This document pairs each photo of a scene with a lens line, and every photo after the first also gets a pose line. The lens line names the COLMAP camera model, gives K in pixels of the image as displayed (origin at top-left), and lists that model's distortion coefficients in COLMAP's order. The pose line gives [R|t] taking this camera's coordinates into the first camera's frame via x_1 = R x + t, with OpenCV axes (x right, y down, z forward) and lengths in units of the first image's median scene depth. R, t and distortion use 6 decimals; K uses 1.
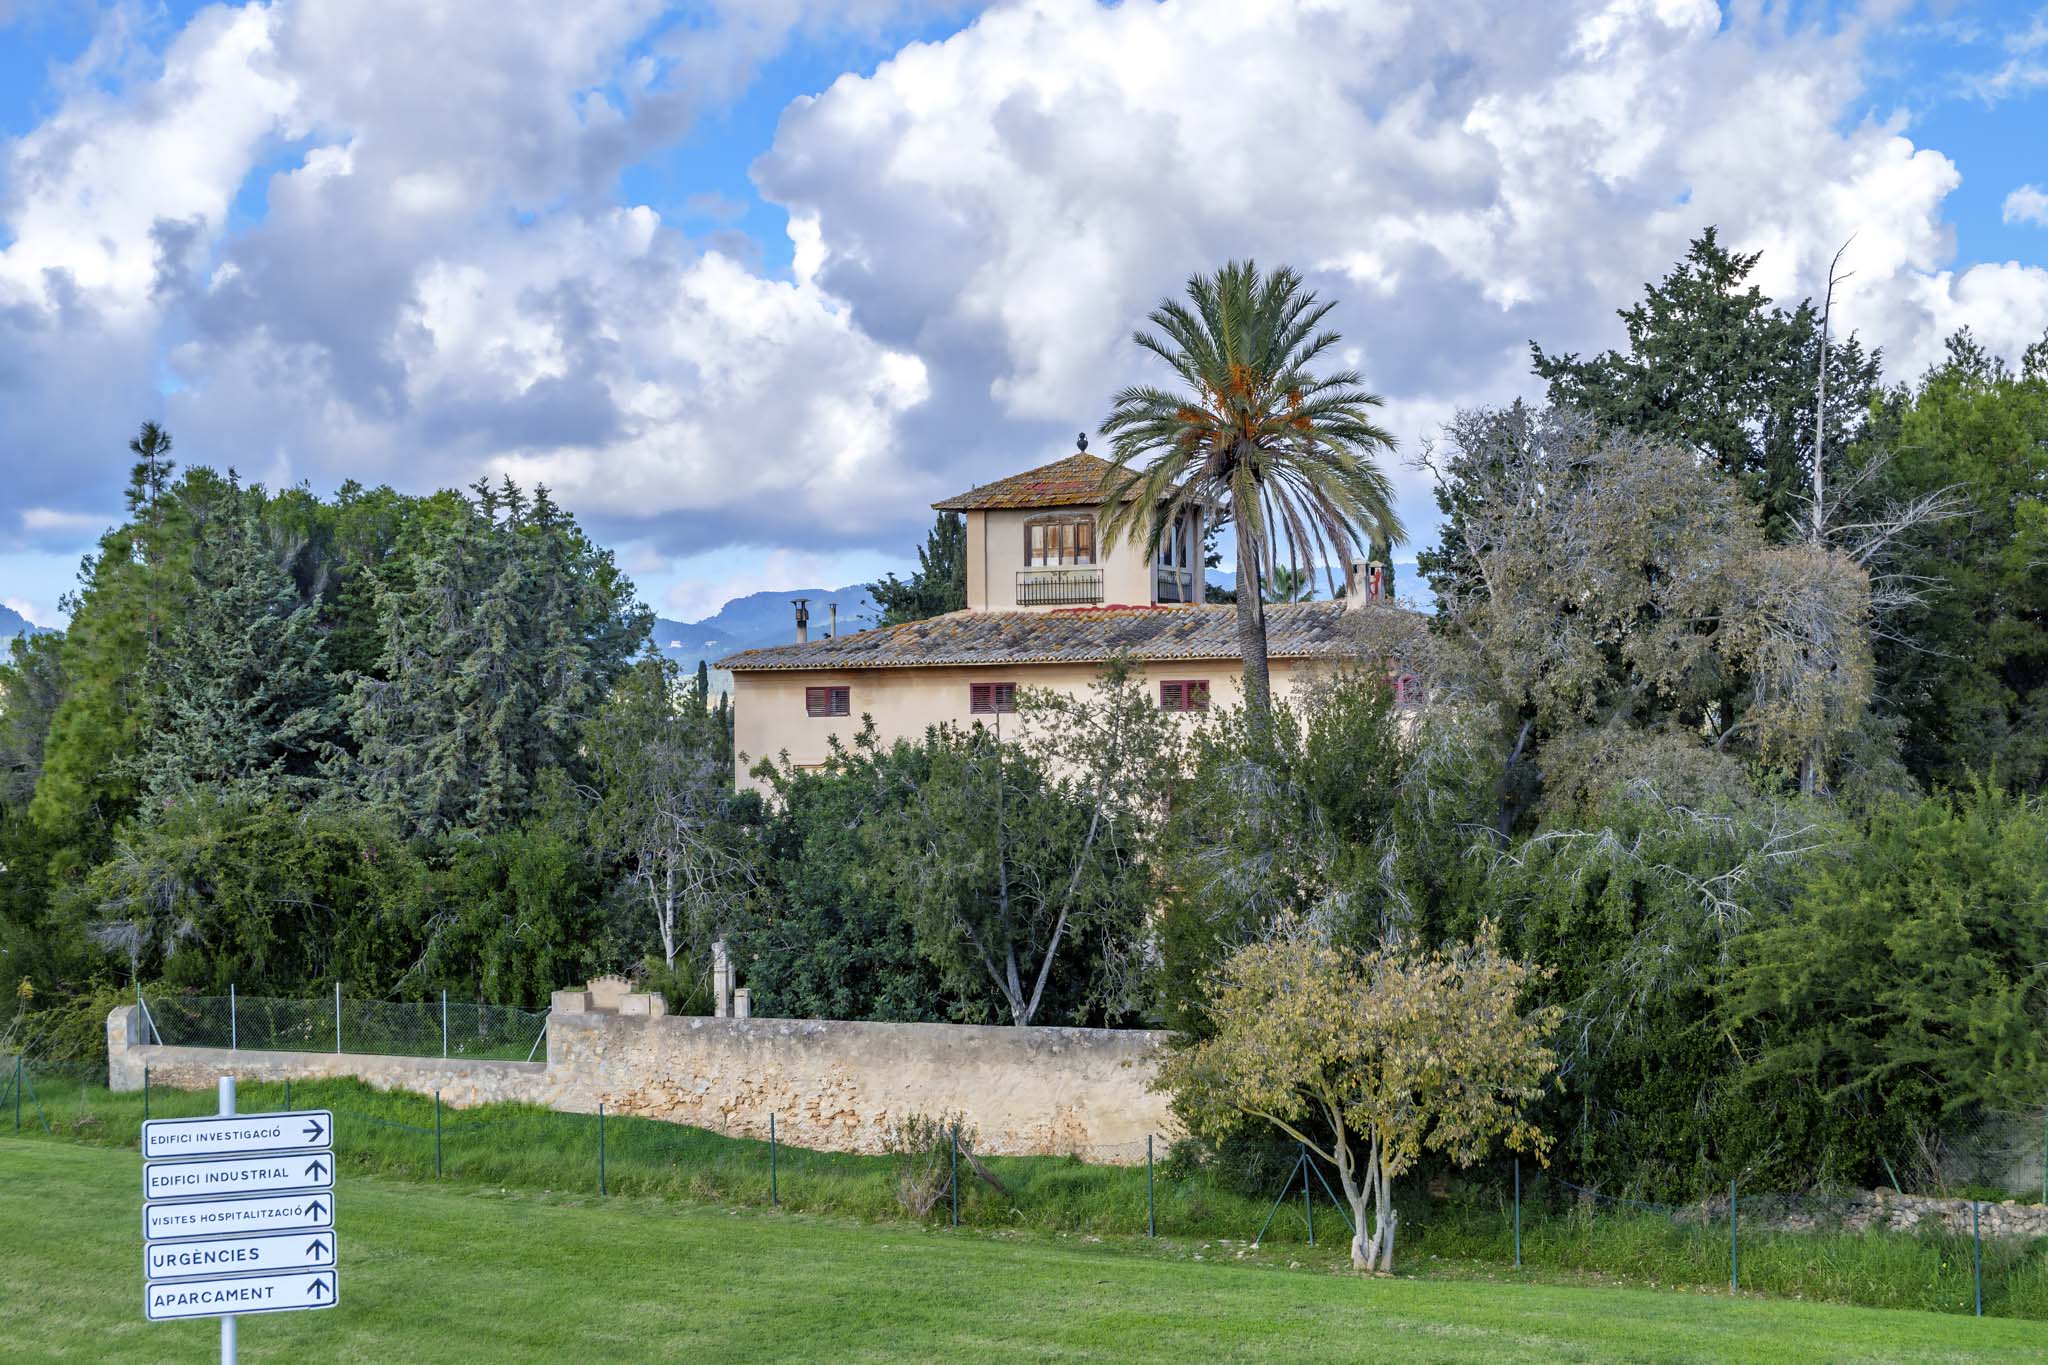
lens RADIAL K [[3231.2, 0, 1024.0], [0, 3231.2, 682.5], [0, 0, 1]] dist [-0.040183, 0.019138]
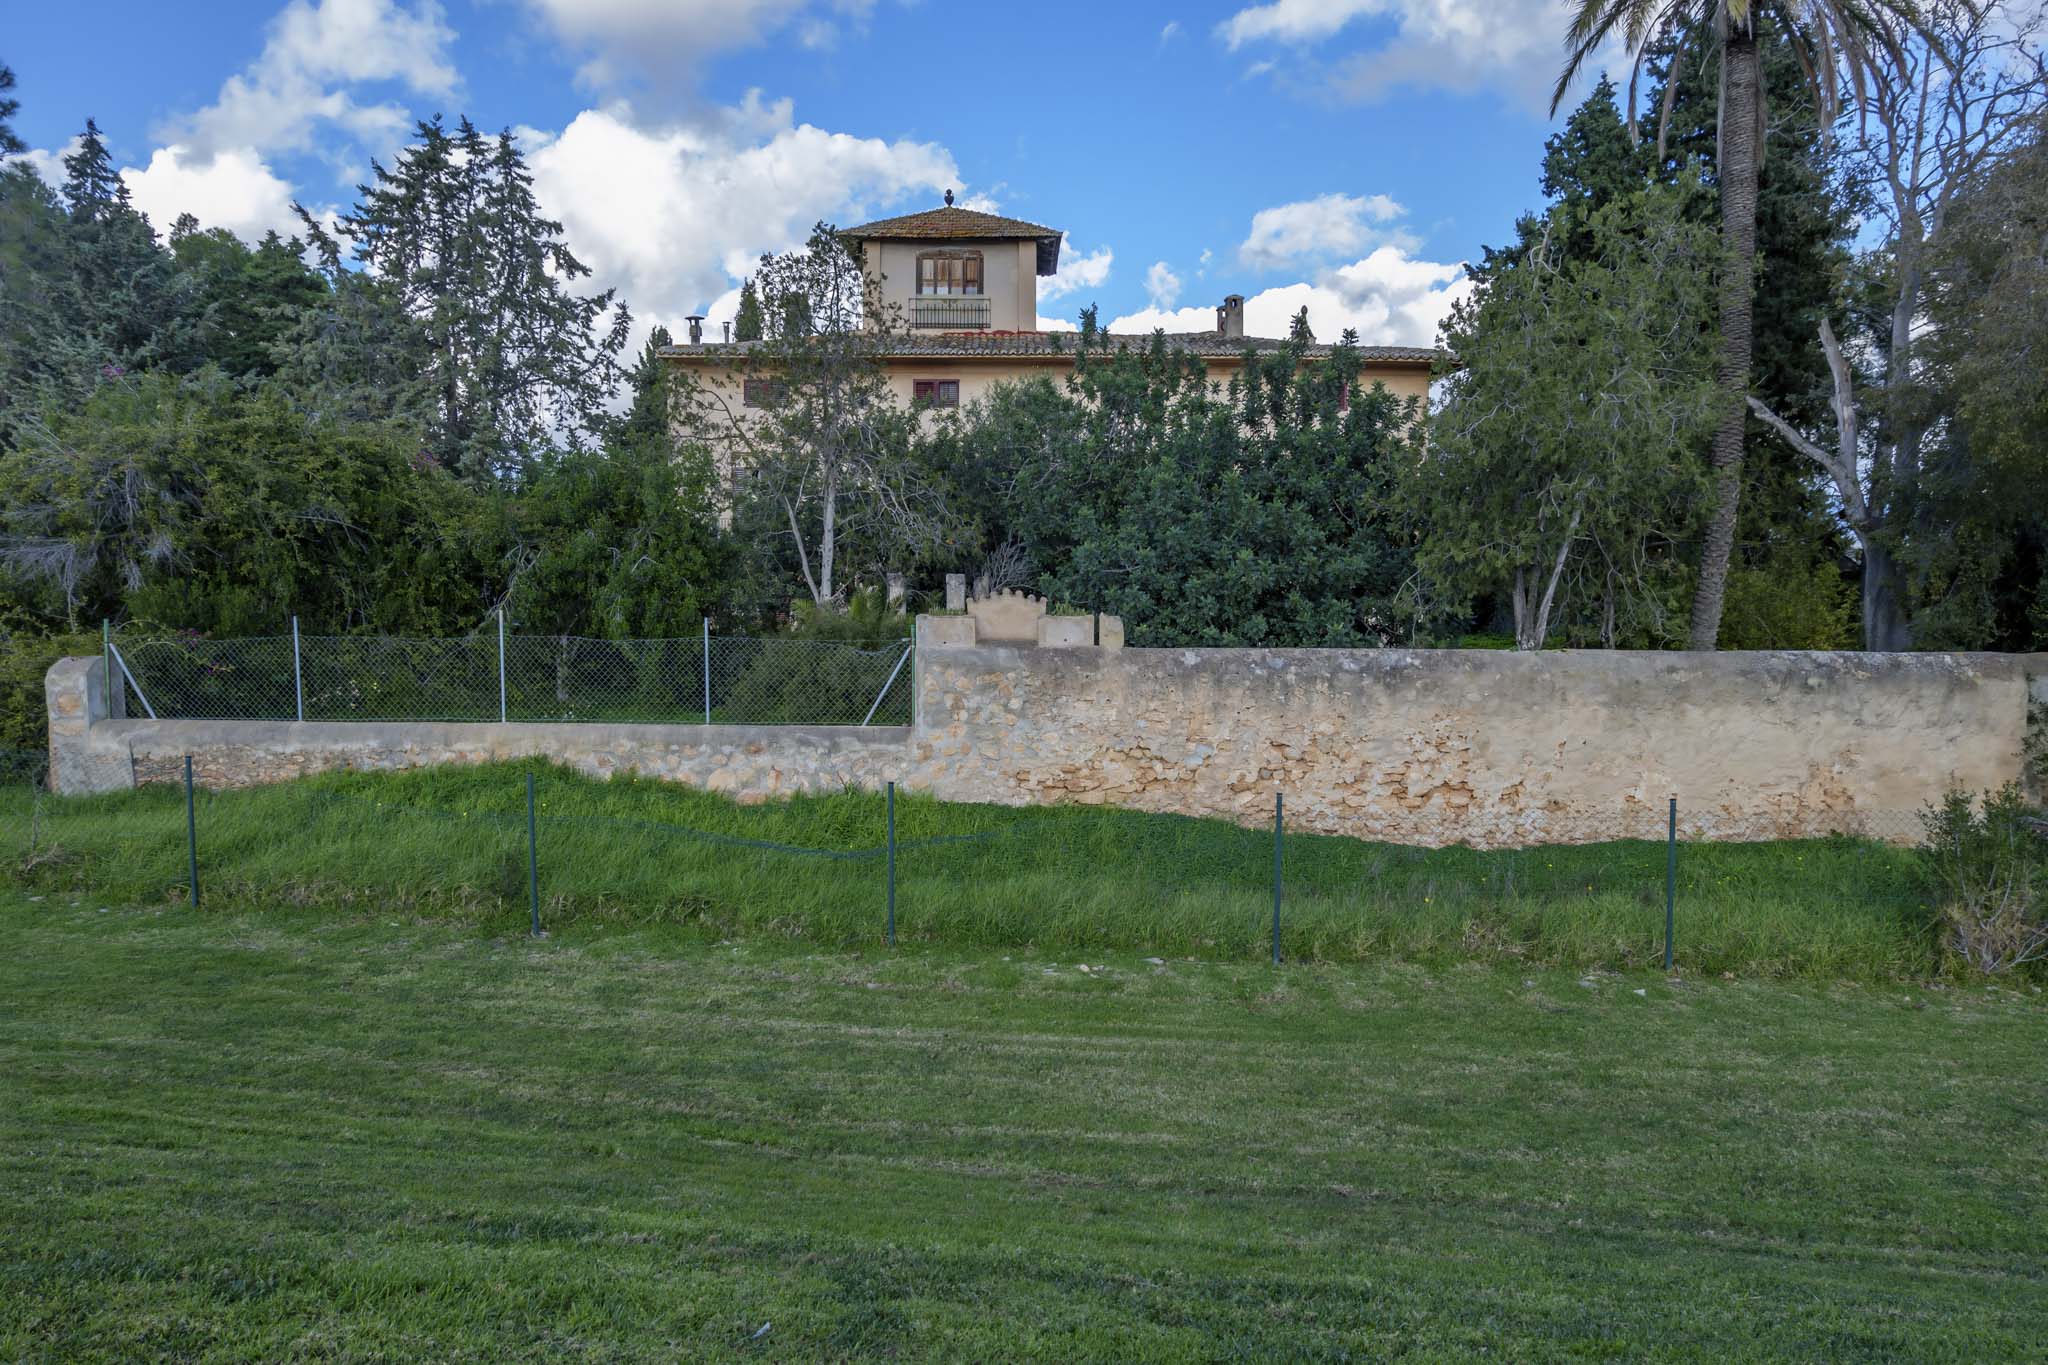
lens RADIAL K [[1413.5, 0, 1024.0], [0, 1413.5, 682.5], [0, 0, 1]] dist [-0.044147, 0.037878]
pose [[0.913316, -0.011857, 0.407078, -0.234491], [-0.022091, 0.996662, 0.078592, 0.084540], [-0.406651, -0.080772, 0.910006, 0.718111]]
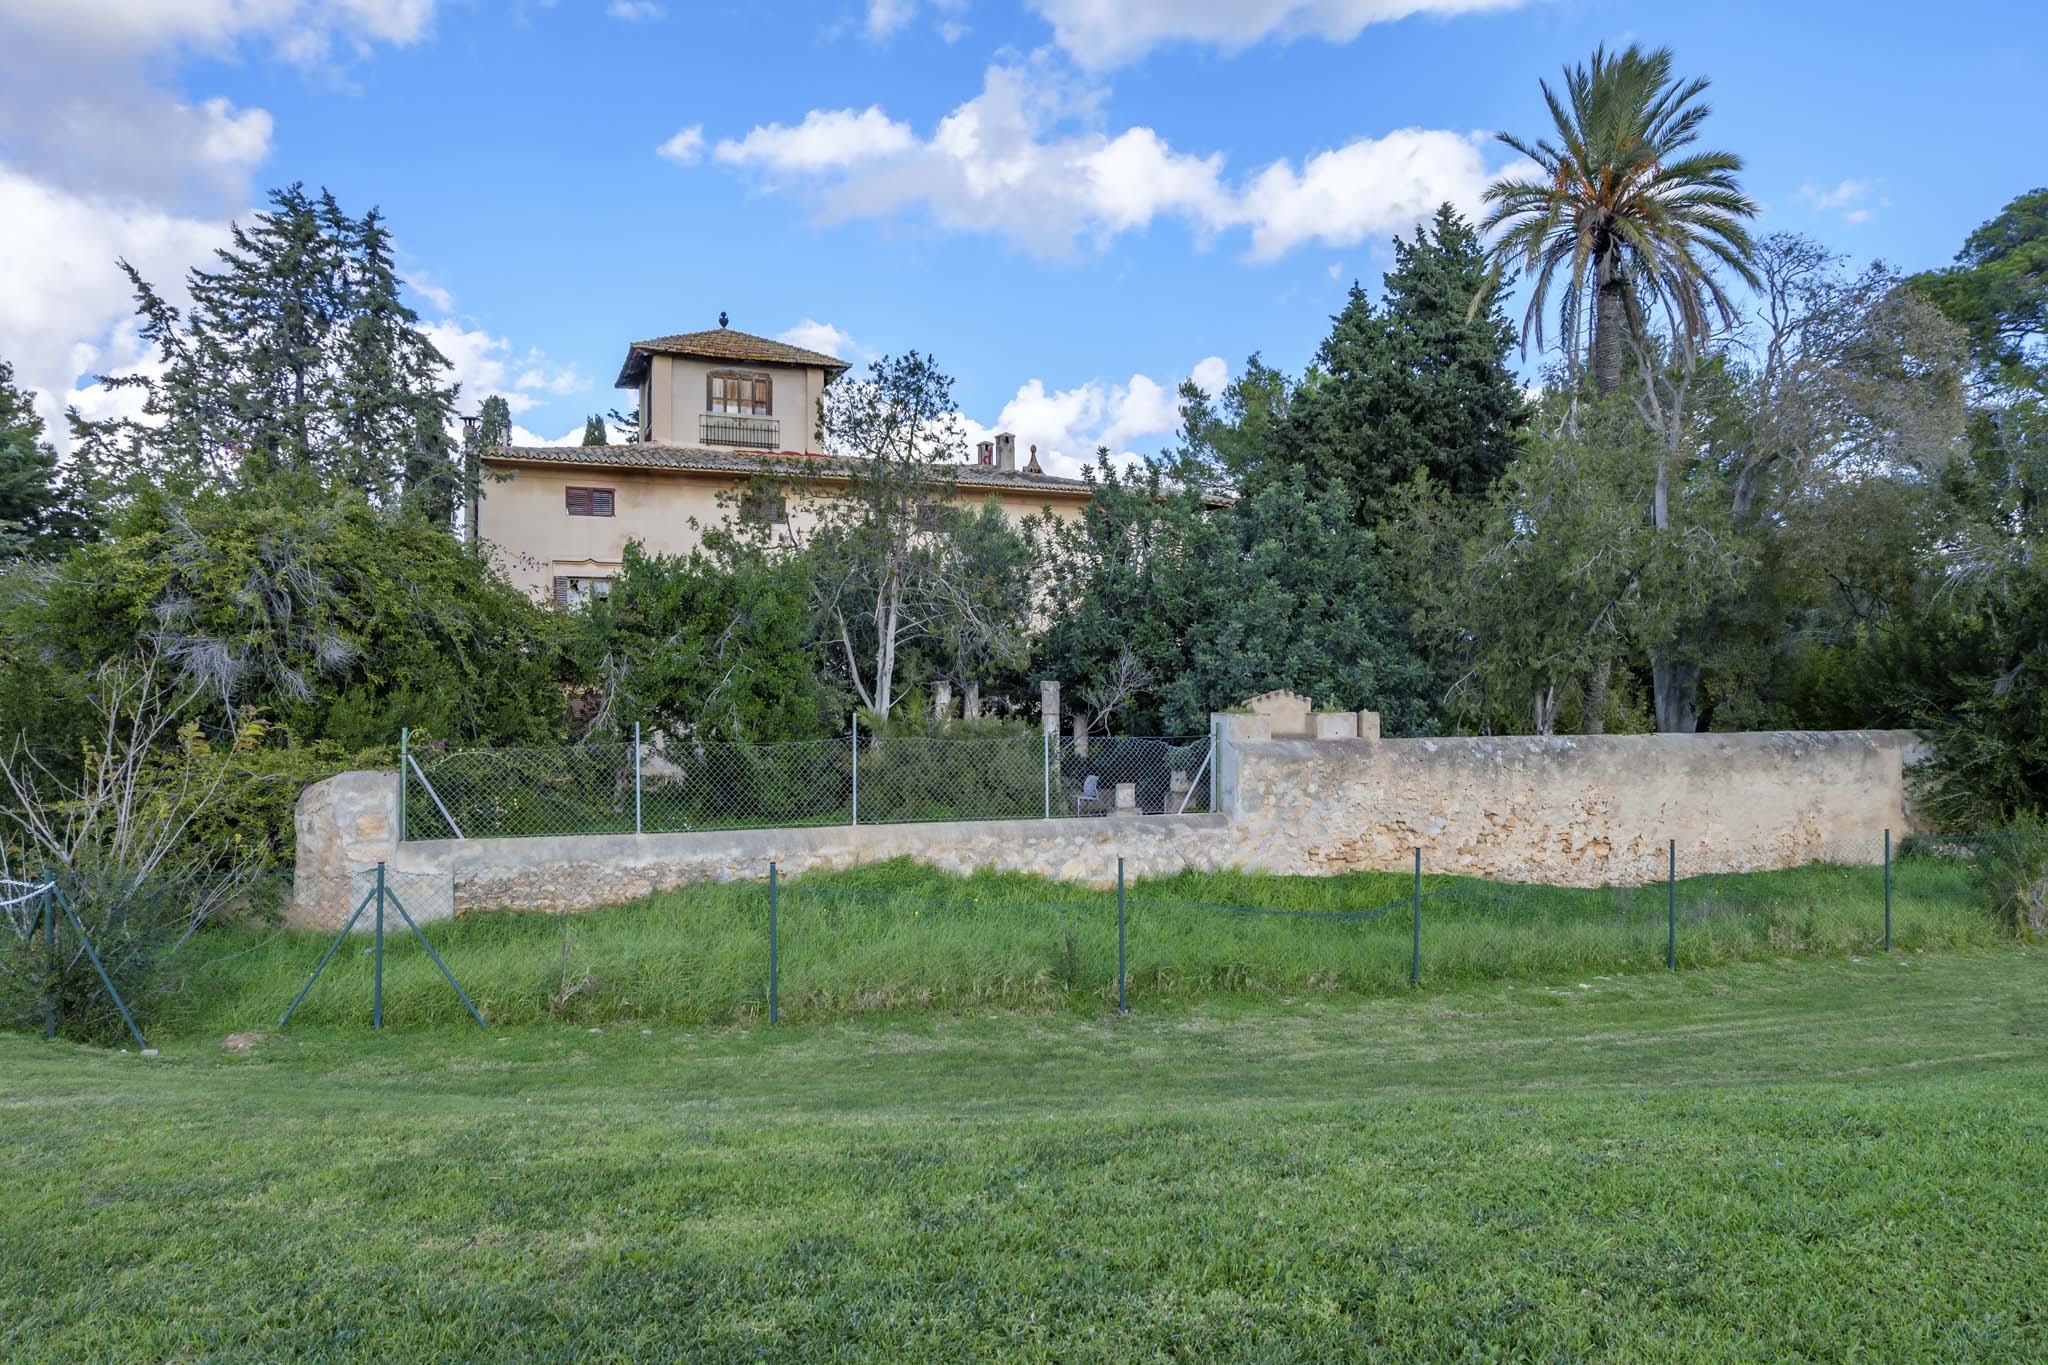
lens RADIAL K [[1390.7, 0, 1024.0], [0, 1390.7, 682.5], [0, 0, 1]] dist [-0.048152, 0.057948]
pose [[0.676002, 0.020566, 0.736612, -0.395909], [-0.016011, 0.999784, -0.013220, 0.091456], [-0.736726, -0.002857, 0.676186, 0.802640]]
